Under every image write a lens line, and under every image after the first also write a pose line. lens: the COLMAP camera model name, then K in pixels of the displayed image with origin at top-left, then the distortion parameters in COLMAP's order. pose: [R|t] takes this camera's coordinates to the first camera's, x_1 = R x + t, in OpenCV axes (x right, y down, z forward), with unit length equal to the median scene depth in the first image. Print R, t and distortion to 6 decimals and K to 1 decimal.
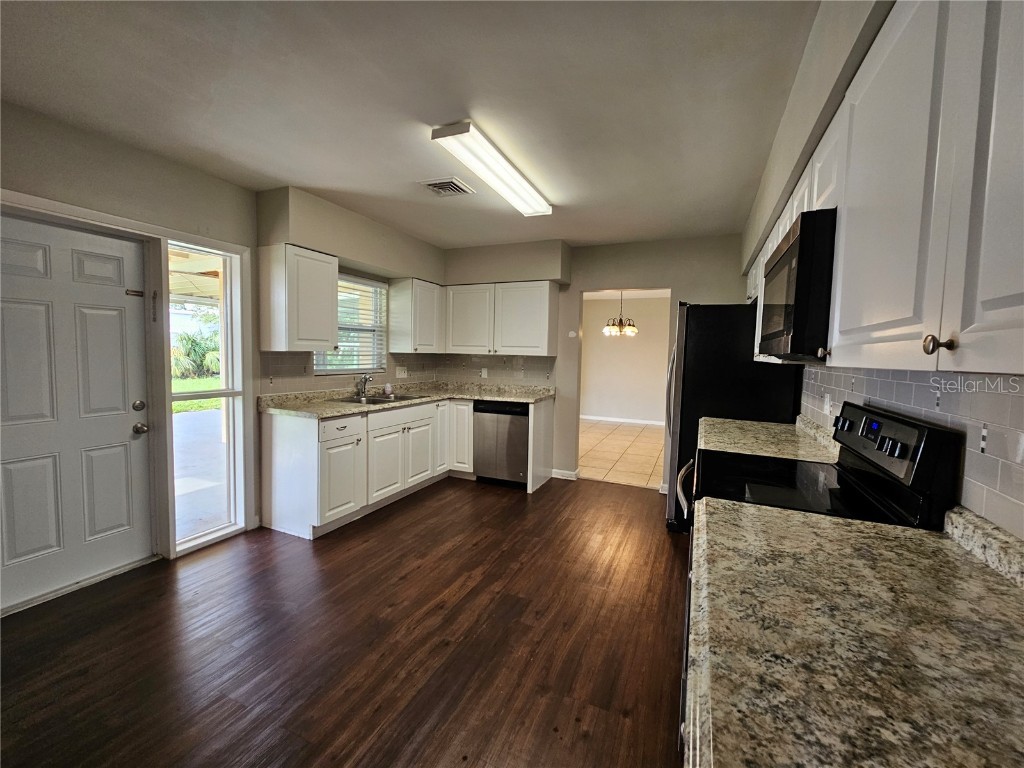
lens RADIAL K [[420.6, 0, 515.3], [0, 420.6, 376.8], [0, 0, 1]] dist [-0.002032, 0.001190]
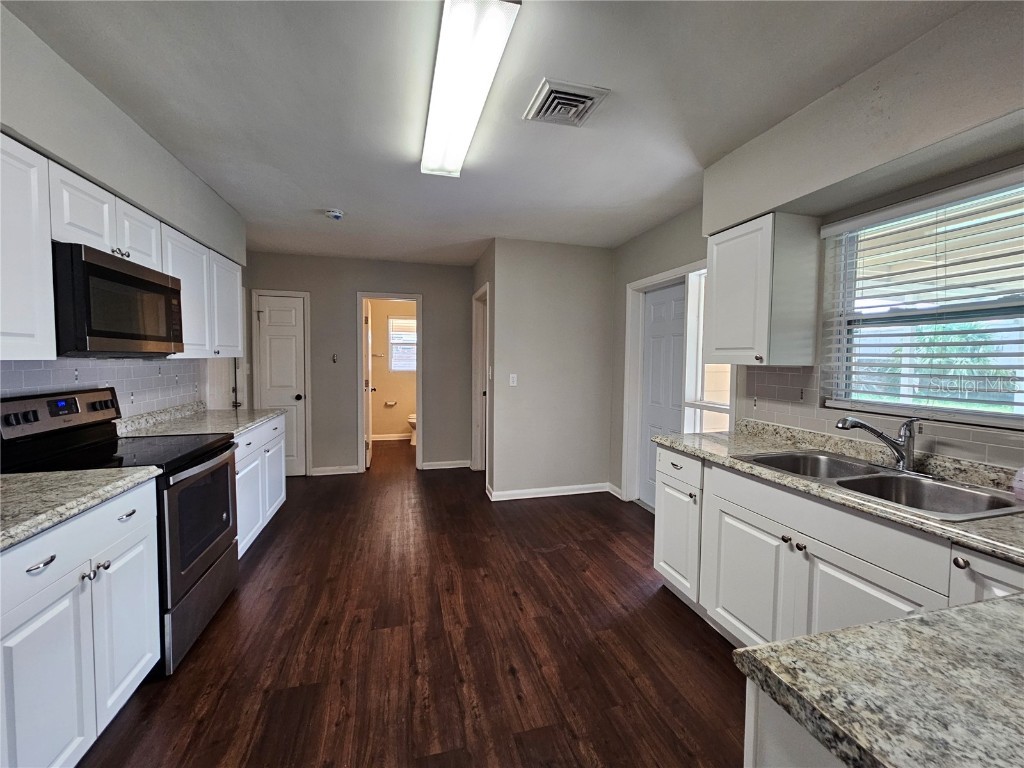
lens RADIAL K [[420.6, 0, 513.0], [0, 420.6, 375.1], [0, 0, 1]] dist [-0.002032, 0.001190]
pose [[-0.774444, -0.002133, -0.632638, 0.274817], [-0.061297, 0.995542, 0.071680, -0.072053], [0.629665, 0.094291, -0.771123, 1.337169]]
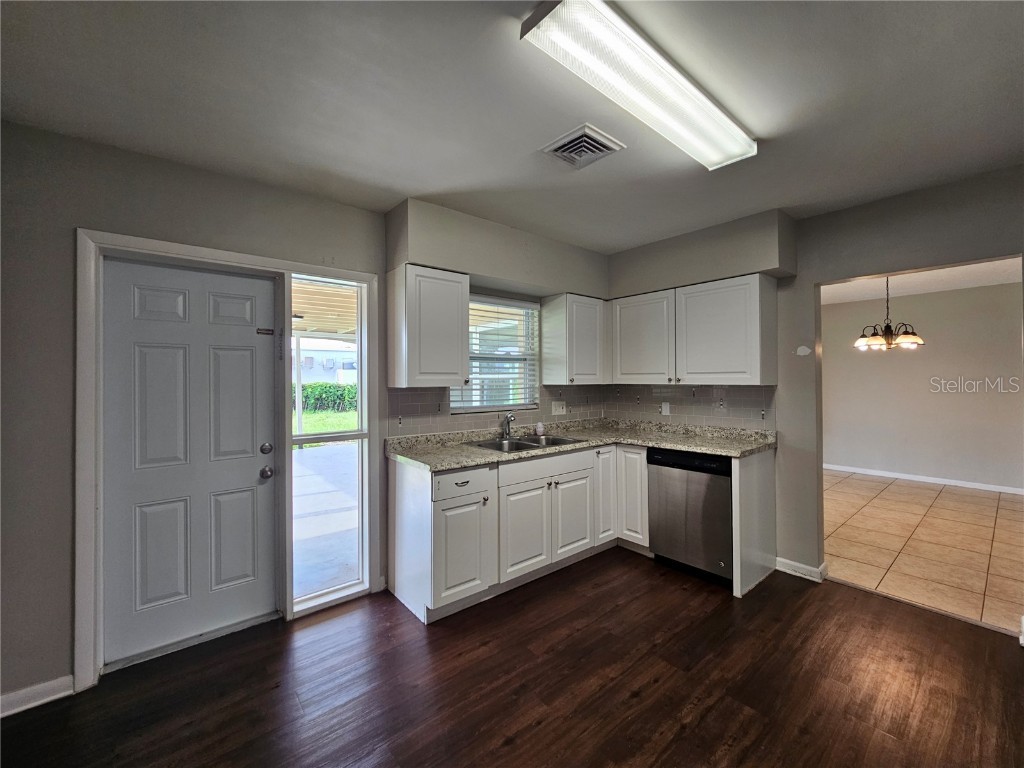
lens RADIAL K [[420.6, 0, 516.7], [0, 420.6, 375.9], [0, 0, 1]] dist [-0.002032, 0.001190]
pose [[0.897320, -0.029345, -0.440404, 0.031397], [-0.000666, 0.997696, -0.067835, -0.025673], [0.441380, 0.061163, 0.895234, 0.315252]]
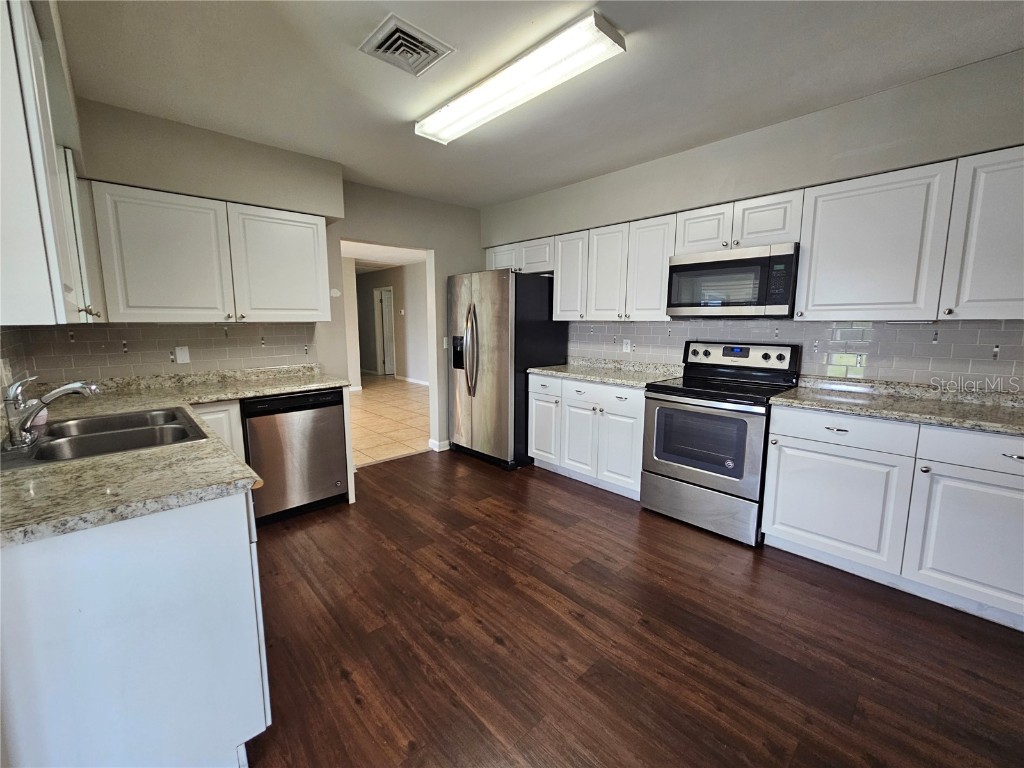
lens RADIAL K [[420.6, 0, 512.4], [0, 420.6, 379.9], [0, 0, 1]] dist [-0.002032, 0.001190]
pose [[0.384679, -0.150423, 0.910711, -0.662042], [0.061994, 0.988615, 0.137104, -0.040310], [-0.920966, 0.003717, 0.389625, 0.554652]]
